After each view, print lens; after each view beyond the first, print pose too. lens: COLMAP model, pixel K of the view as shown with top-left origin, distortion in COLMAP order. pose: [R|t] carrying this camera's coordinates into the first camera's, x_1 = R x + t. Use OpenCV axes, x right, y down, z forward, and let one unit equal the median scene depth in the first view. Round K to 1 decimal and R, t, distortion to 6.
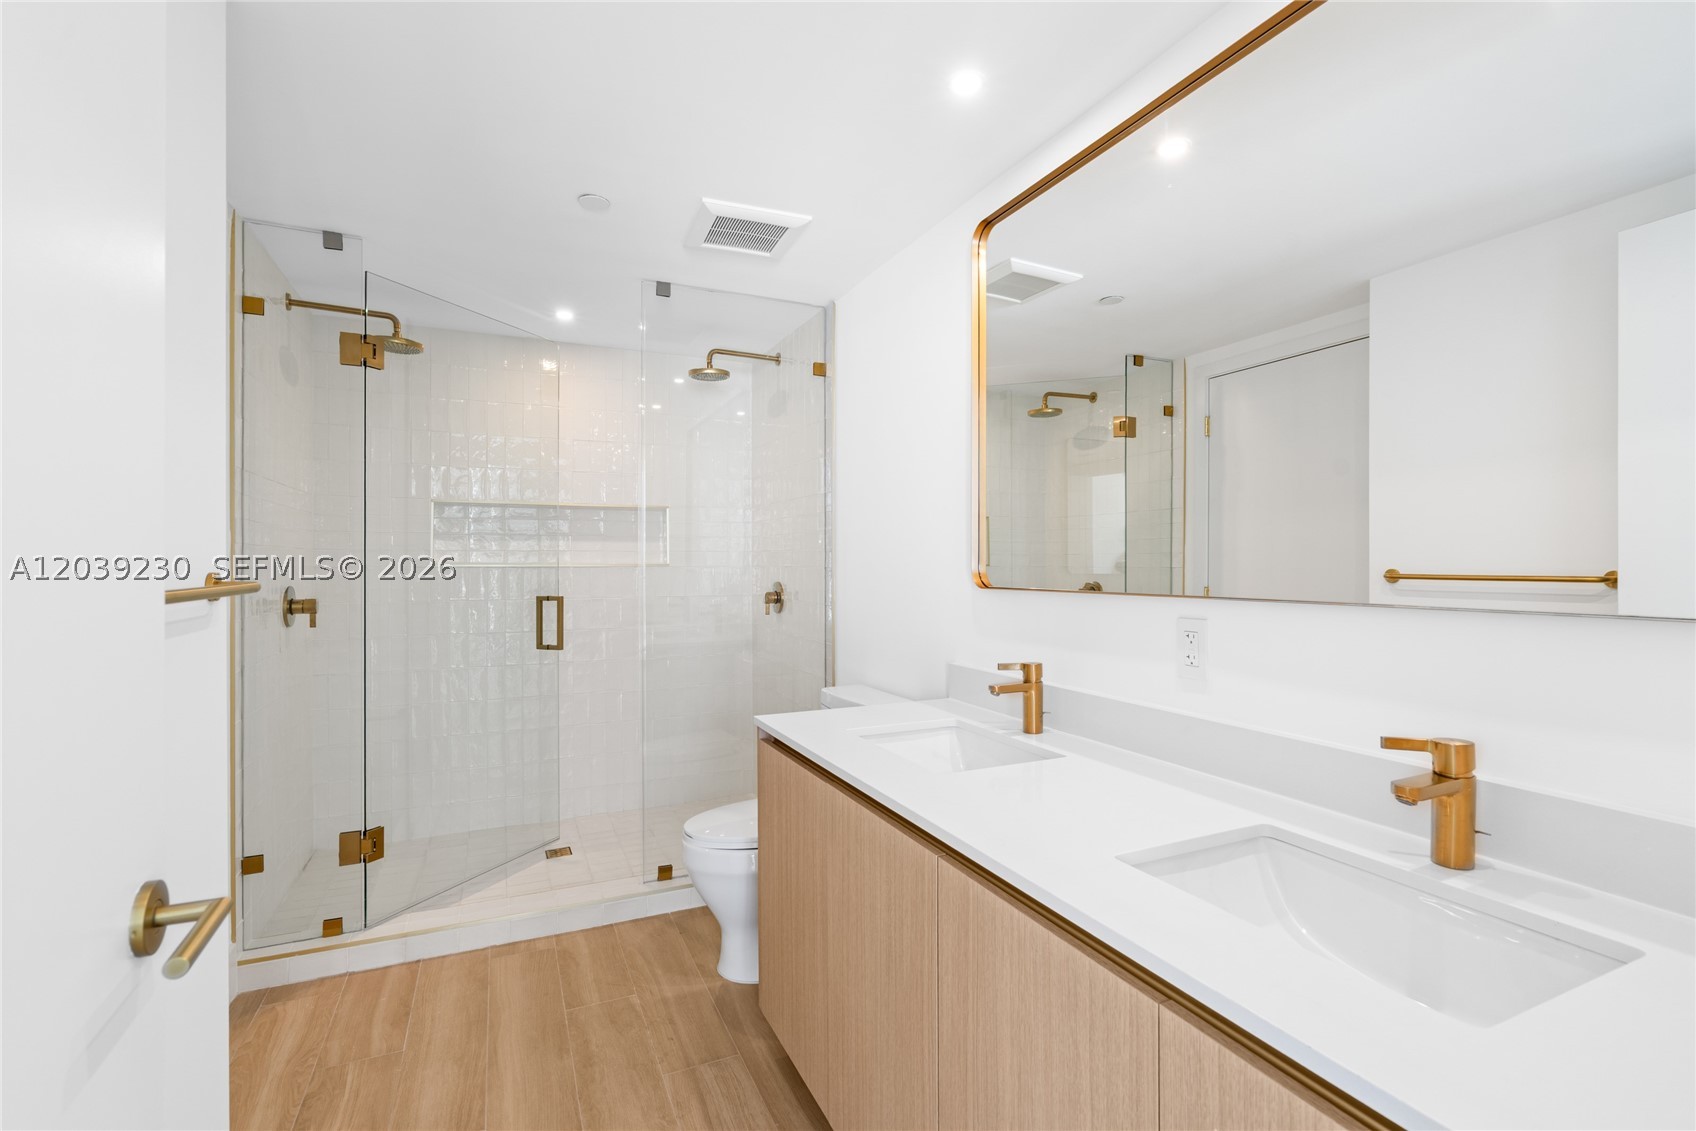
lens RADIAL K [[765.2, 0, 848.0], [0, 765.2, 565.5], [0, 0, 1]] dist [-0.002911, 0.001190]
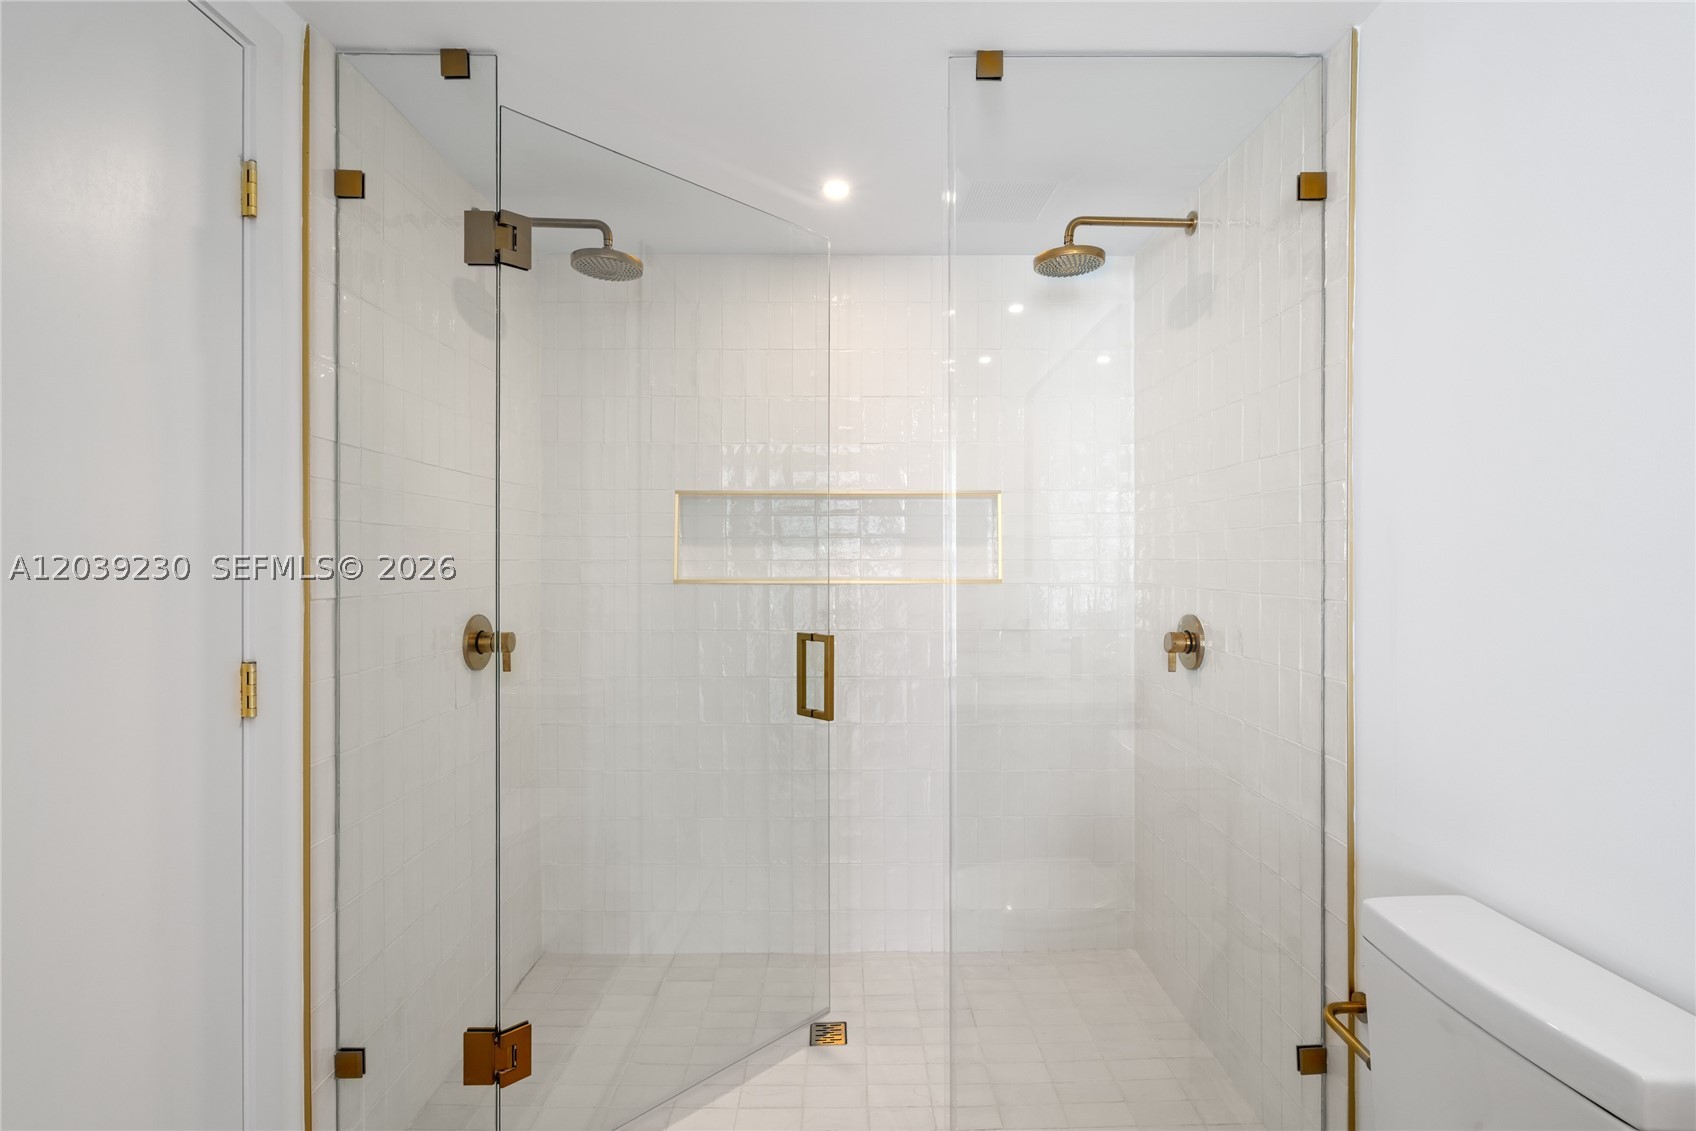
lens RADIAL K [[755.0, 0, 852.6], [0, 755.0, 559.0], [0, 0, 1]] dist [-0.002245, 0.000239]
pose [[0.910061, 0.000569, -0.414474, -0.092540], [-0.001781, 0.999995, -0.002537, -0.019129], [0.414471, 0.003047, 0.910058, 0.405017]]
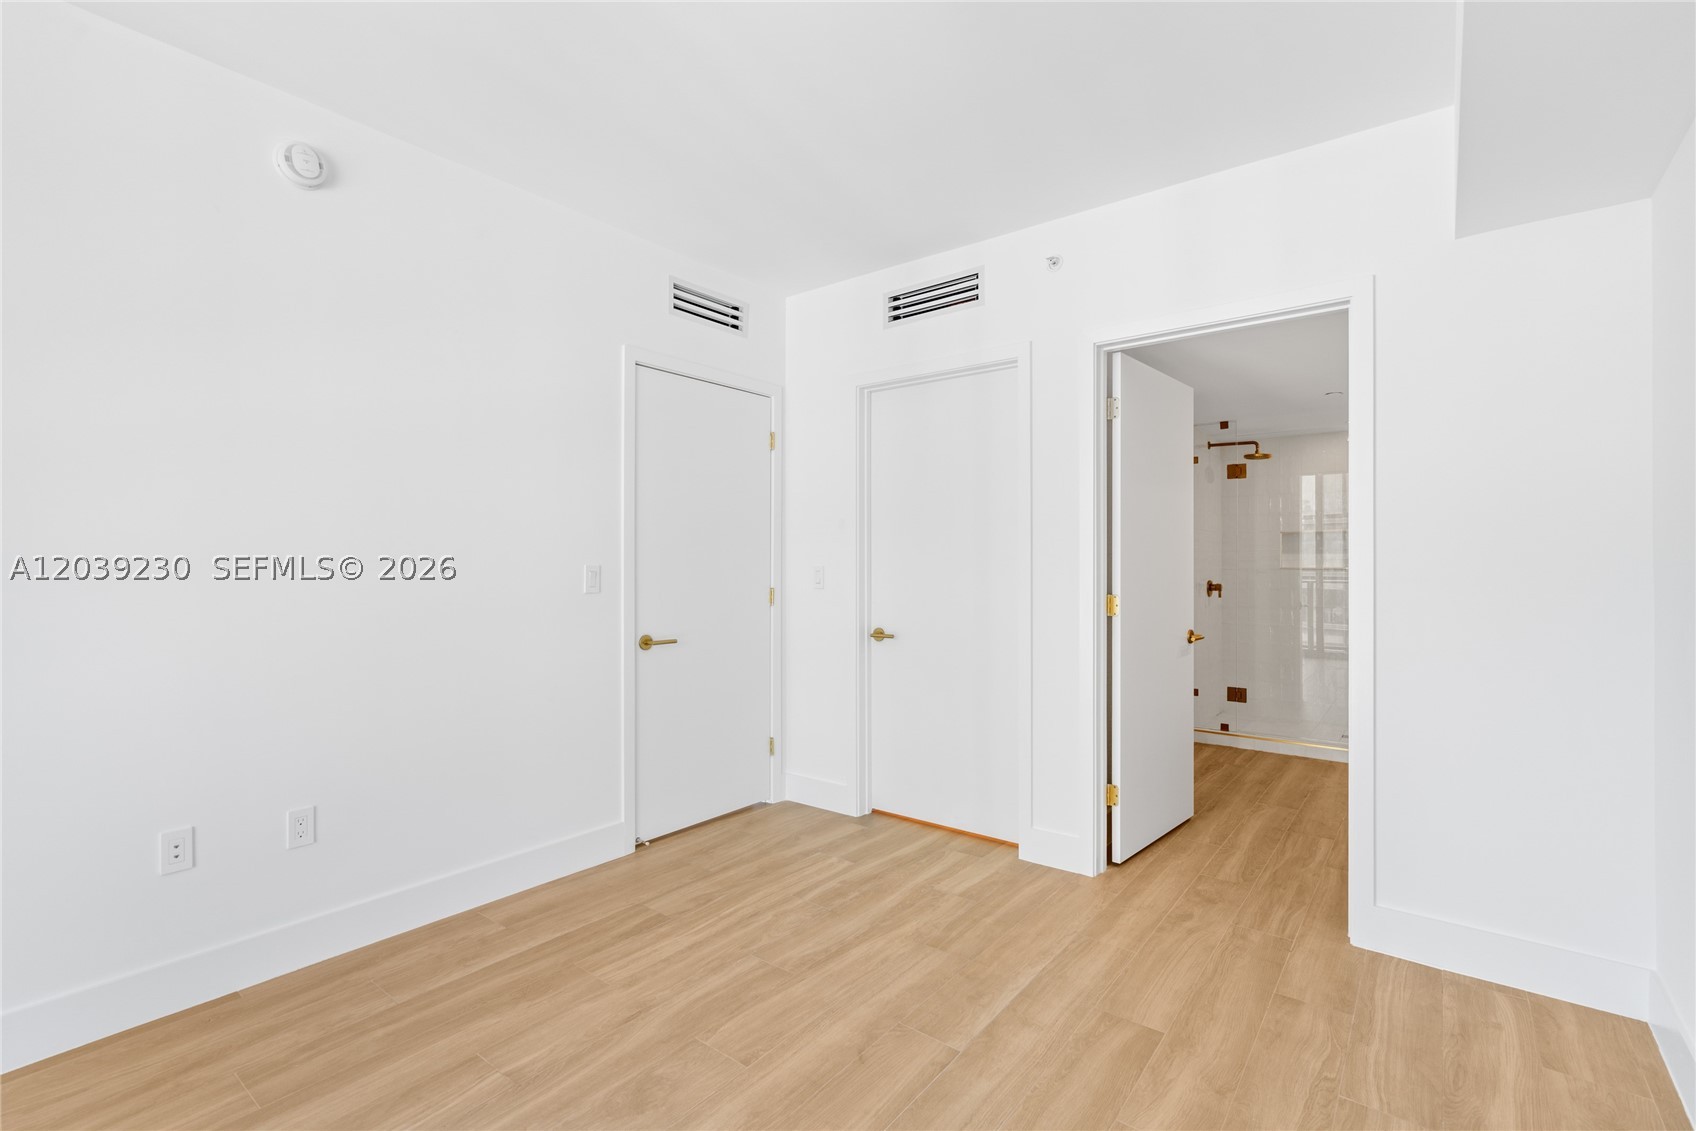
lens RADIAL K [[765.2, 0, 848.0], [0, 765.2, 565.5], [0, 0, 1]] dist [-0.002911, 0.001190]
pose [[0.452217, -0.002875, -0.891903, 0.592027], [-0.000173, 0.999995, -0.003312, 0.000035], [0.891908, 0.001652, 0.452214, -0.716847]]
